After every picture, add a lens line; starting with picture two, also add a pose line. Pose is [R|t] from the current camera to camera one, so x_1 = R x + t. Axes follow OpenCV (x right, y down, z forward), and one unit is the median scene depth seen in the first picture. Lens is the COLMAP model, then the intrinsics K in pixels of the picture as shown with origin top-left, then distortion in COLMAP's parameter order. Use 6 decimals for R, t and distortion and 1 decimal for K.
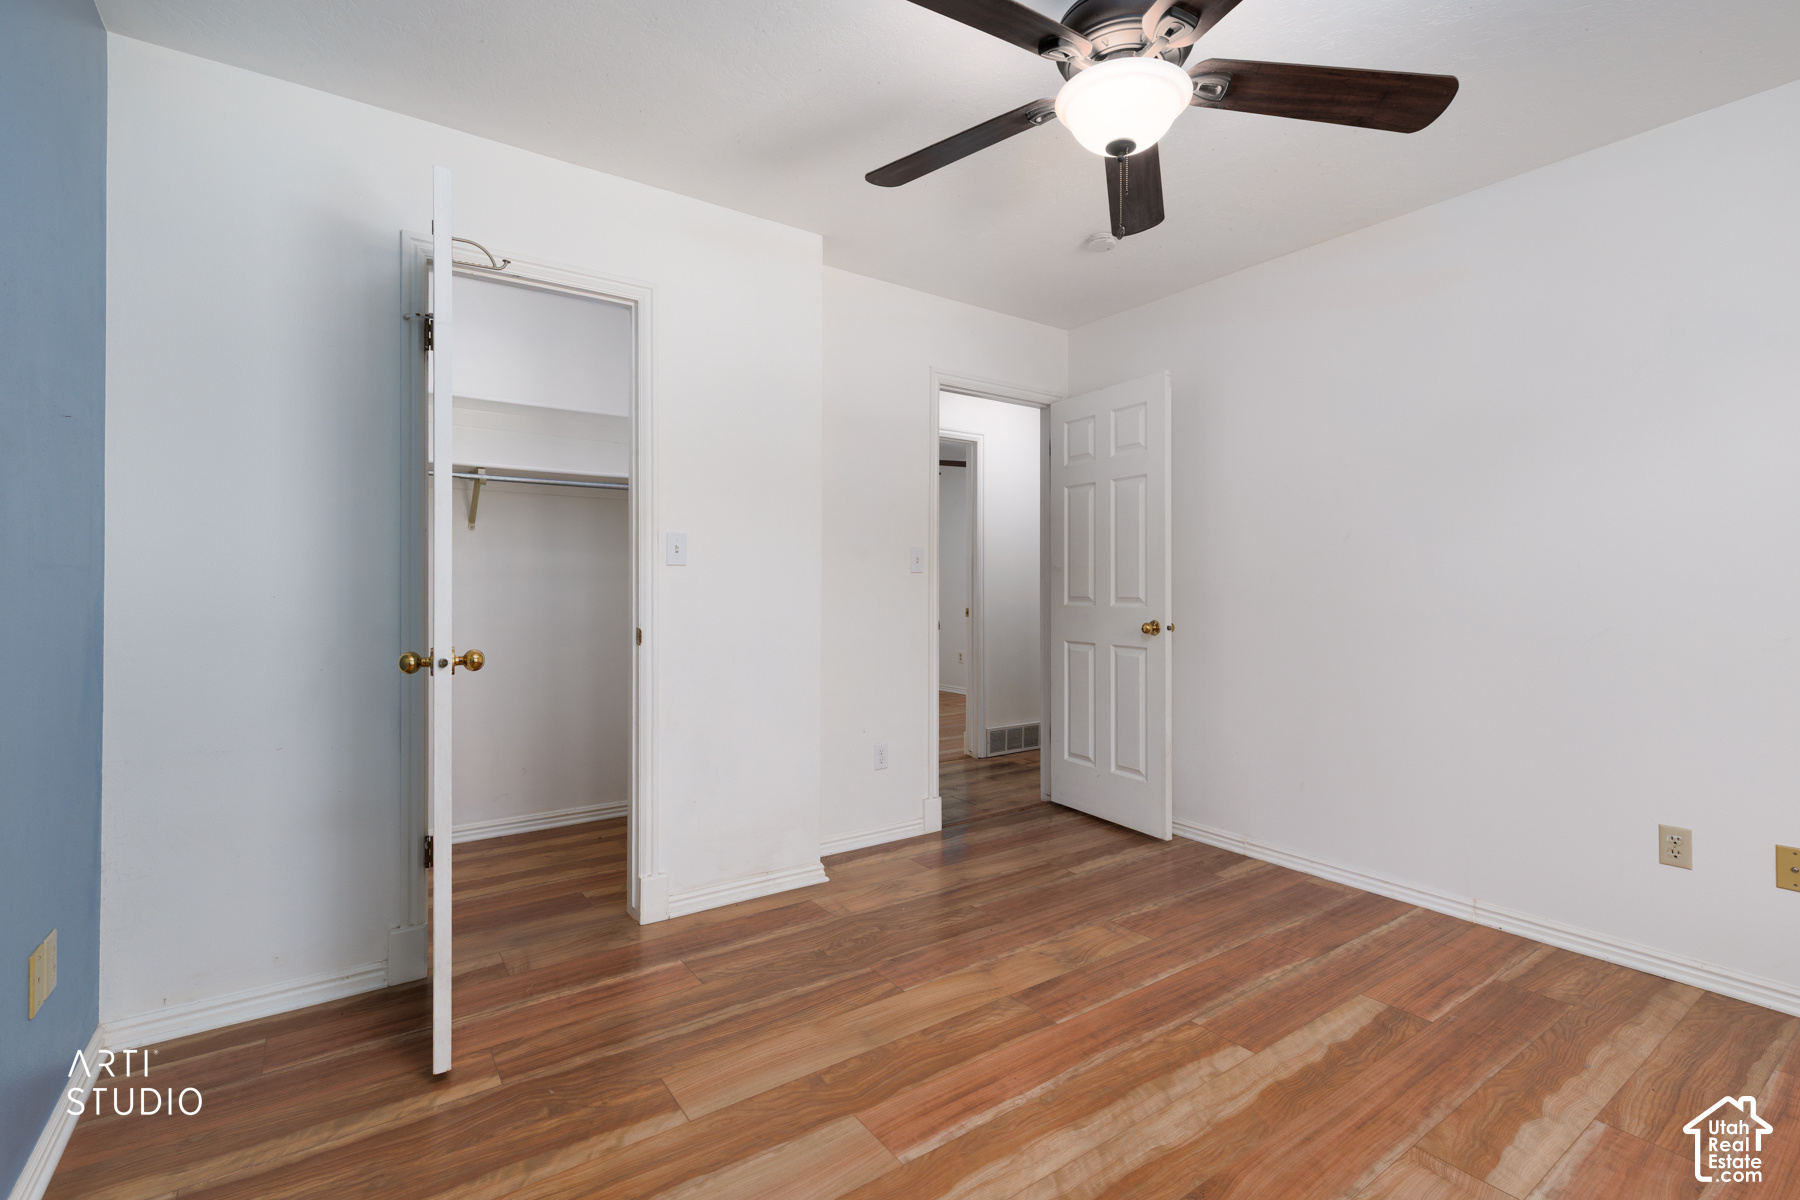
lens RADIAL K [[807.1, 0, 898.1], [0, 807.1, 586.4], [0, 0, 1]] dist [0.010127, -0.002336]
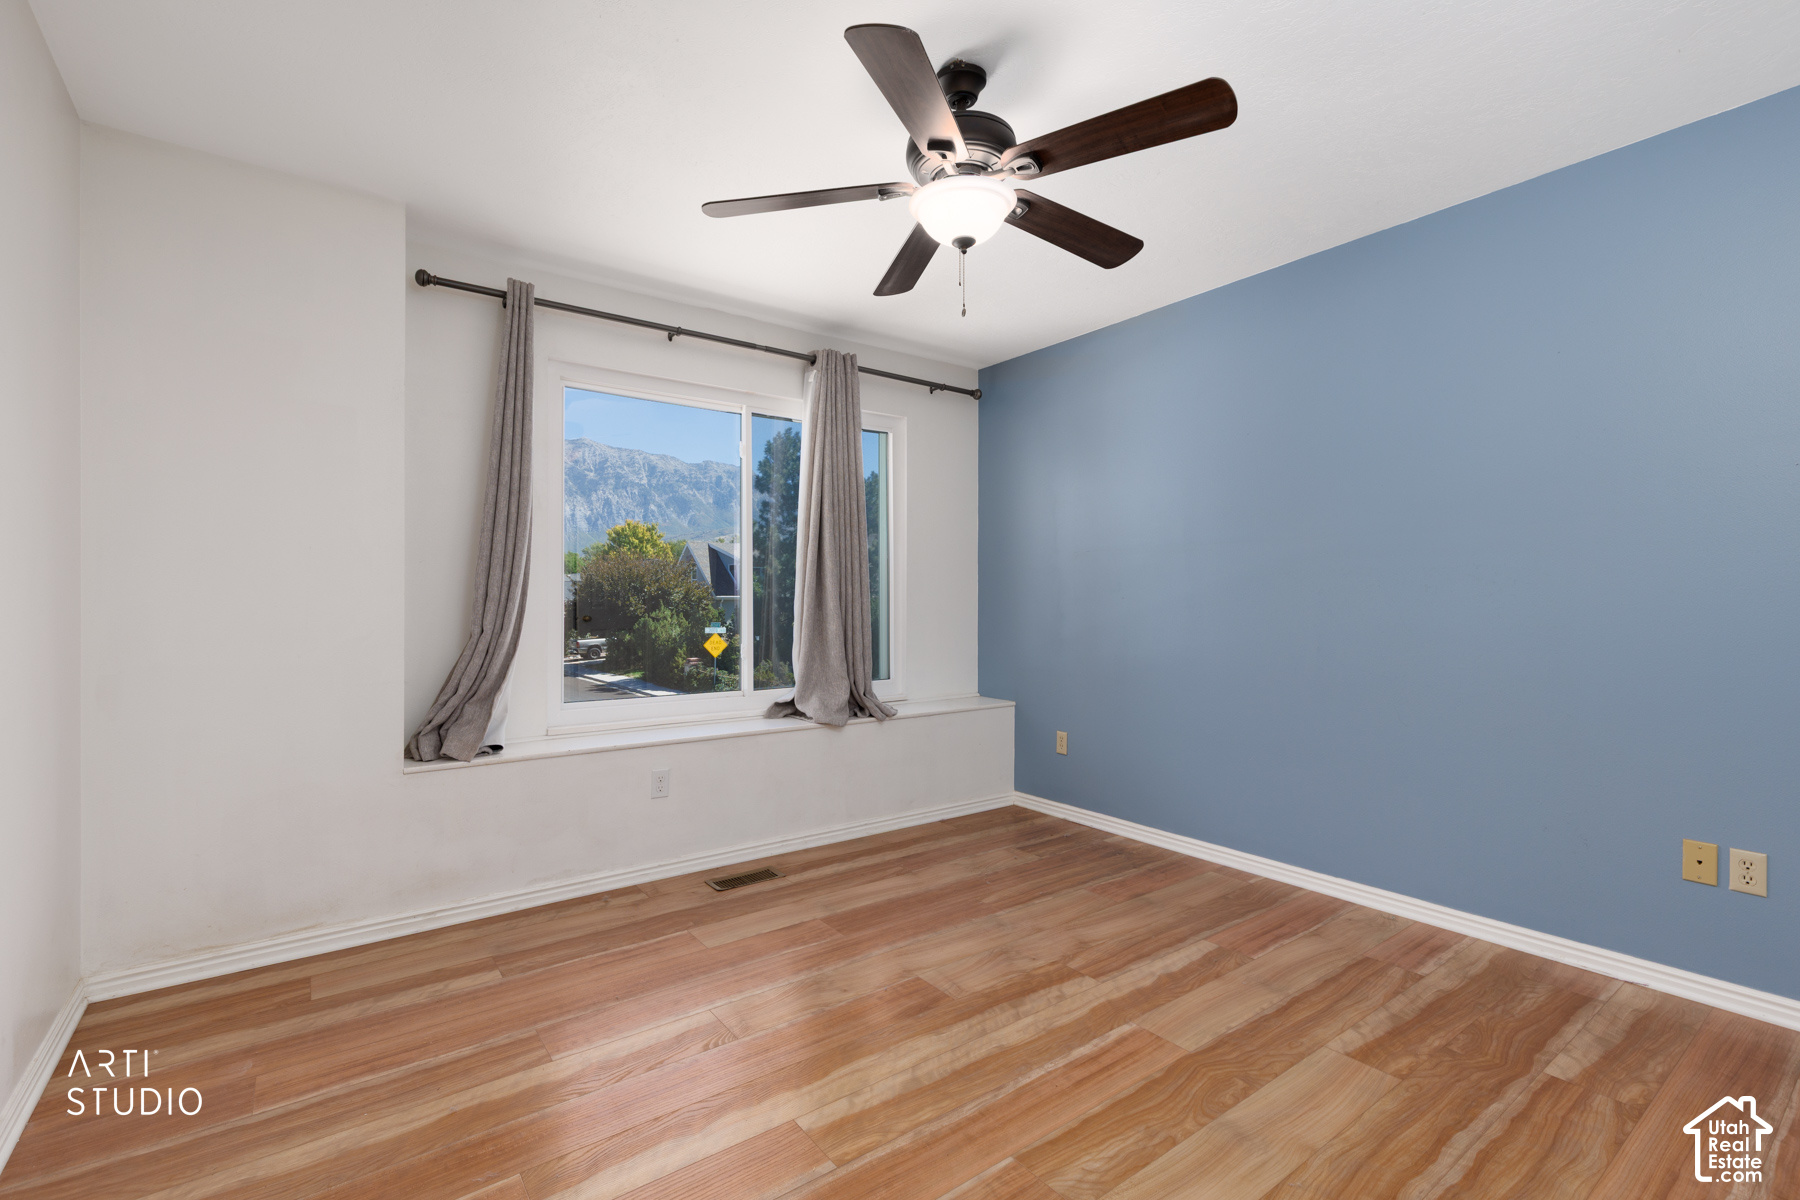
lens RADIAL K [[807.1, 0, 896.0], [0, 807.1, 600.8], [0, 0, 1]] dist [0.010127, -0.002336]
pose [[-0.999781, 0.000689, -0.020925, 0.360282], [0.000599, 0.999990, 0.004333, -0.001930], [0.020928, 0.004320, -0.999772, 1.975242]]
